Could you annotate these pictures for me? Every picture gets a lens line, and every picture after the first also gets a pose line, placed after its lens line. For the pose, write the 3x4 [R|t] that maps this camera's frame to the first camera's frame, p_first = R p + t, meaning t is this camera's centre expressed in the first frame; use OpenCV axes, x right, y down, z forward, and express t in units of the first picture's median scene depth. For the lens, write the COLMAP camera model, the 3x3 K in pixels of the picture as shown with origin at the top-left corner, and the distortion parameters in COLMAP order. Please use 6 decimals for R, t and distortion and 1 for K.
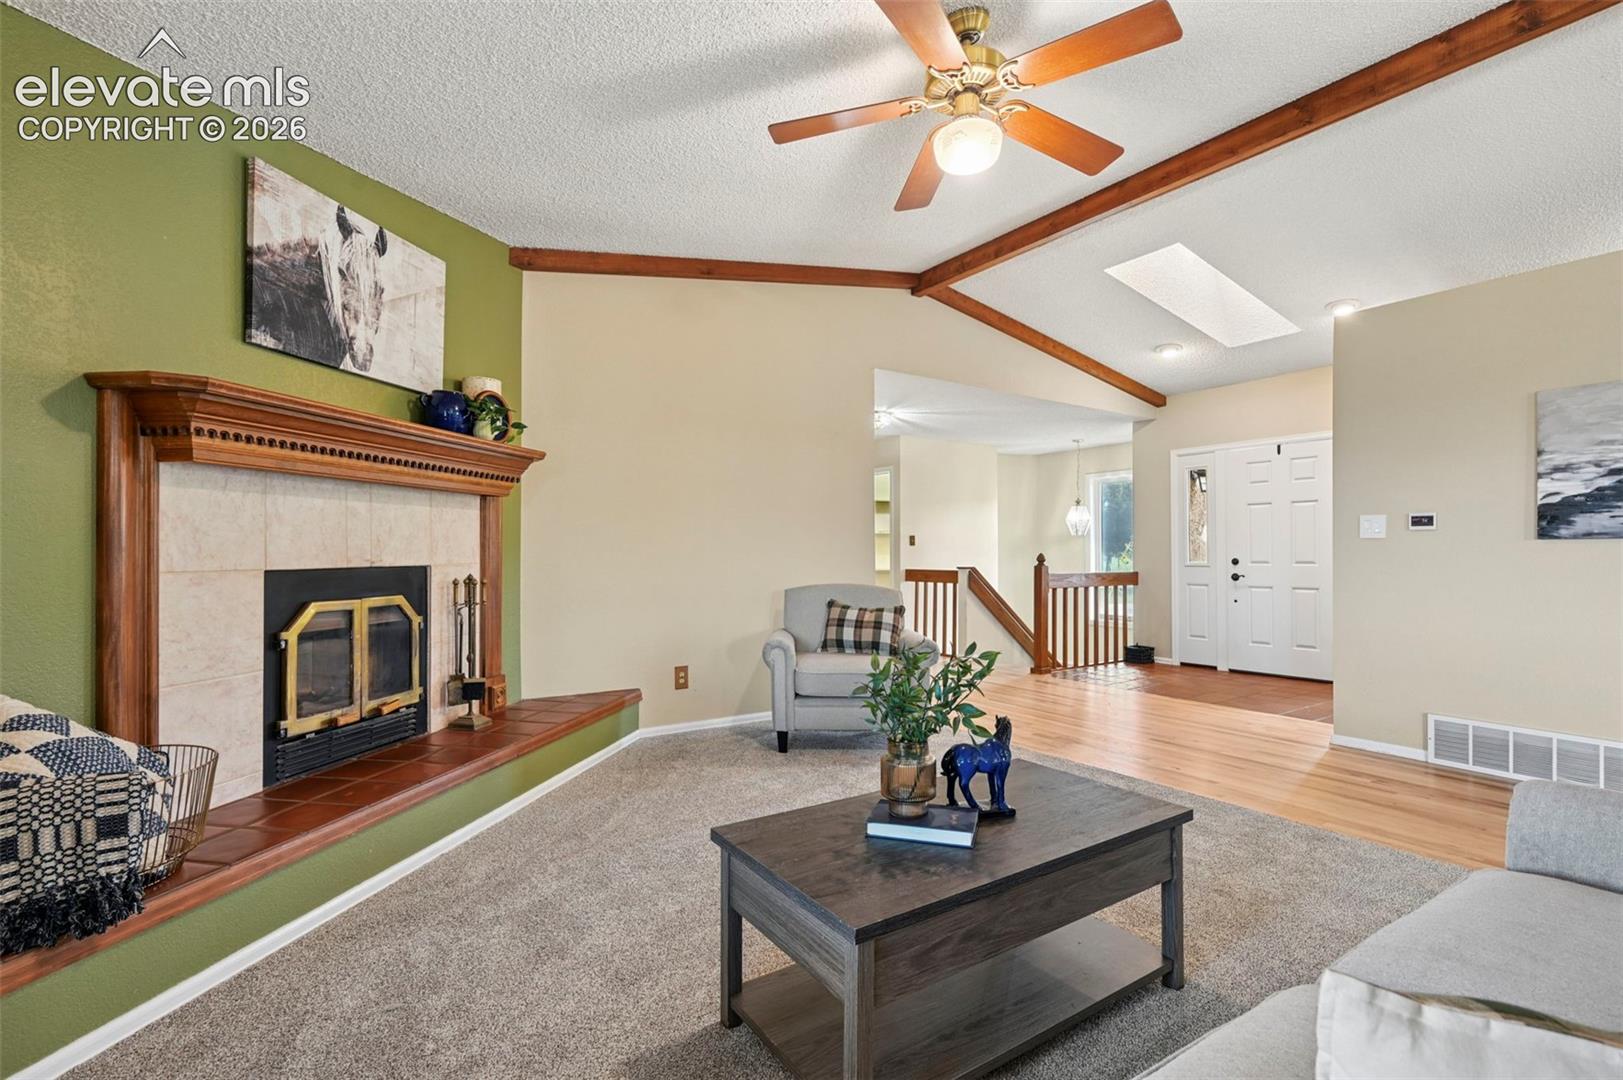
lens RADIAL K [[745.3, 0, 812.0], [0, 745.3, 545.9], [0, 0, 1]] dist [0.005802, -0.000707]
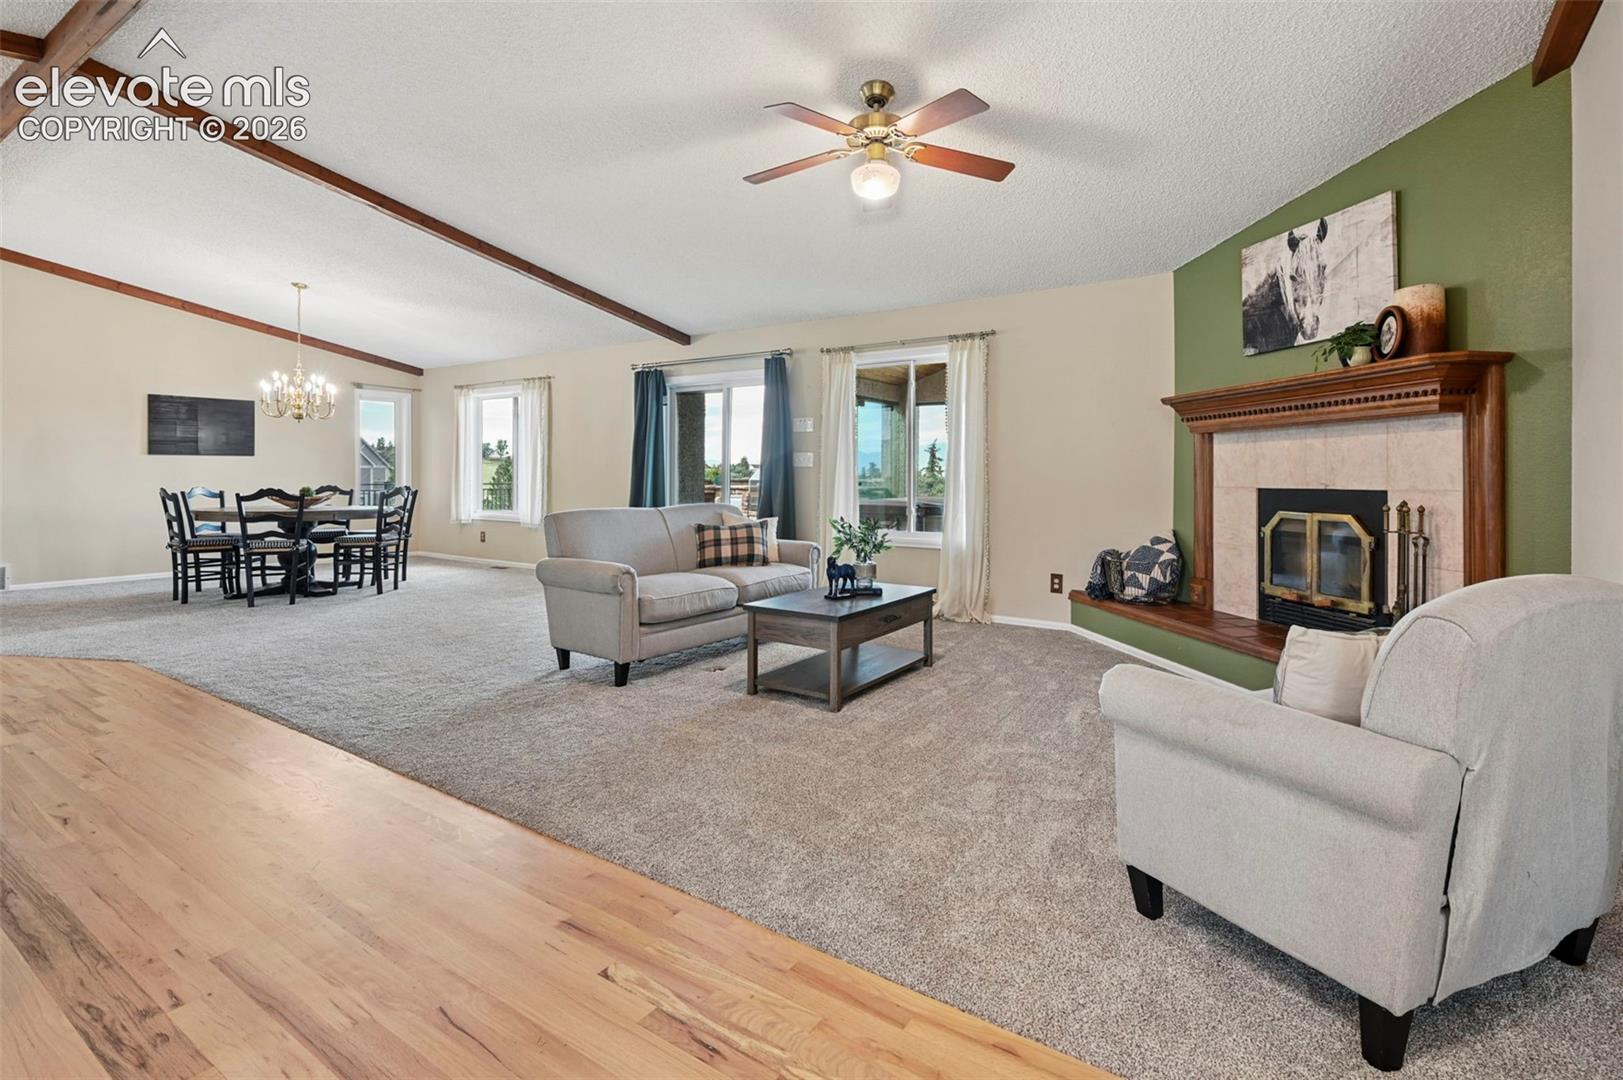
lens RADIAL K [[745.3, 0, 810.2], [0, 745.3, 487.8], [0, 0, 1]] dist [0.005802, -0.000707]
pose [[-0.923857, 0.002848, -0.382726, 0.742882], [-0.000404, 0.999965, 0.008414, 0.016779], [0.382737, 0.007928, -0.923824, 1.949287]]
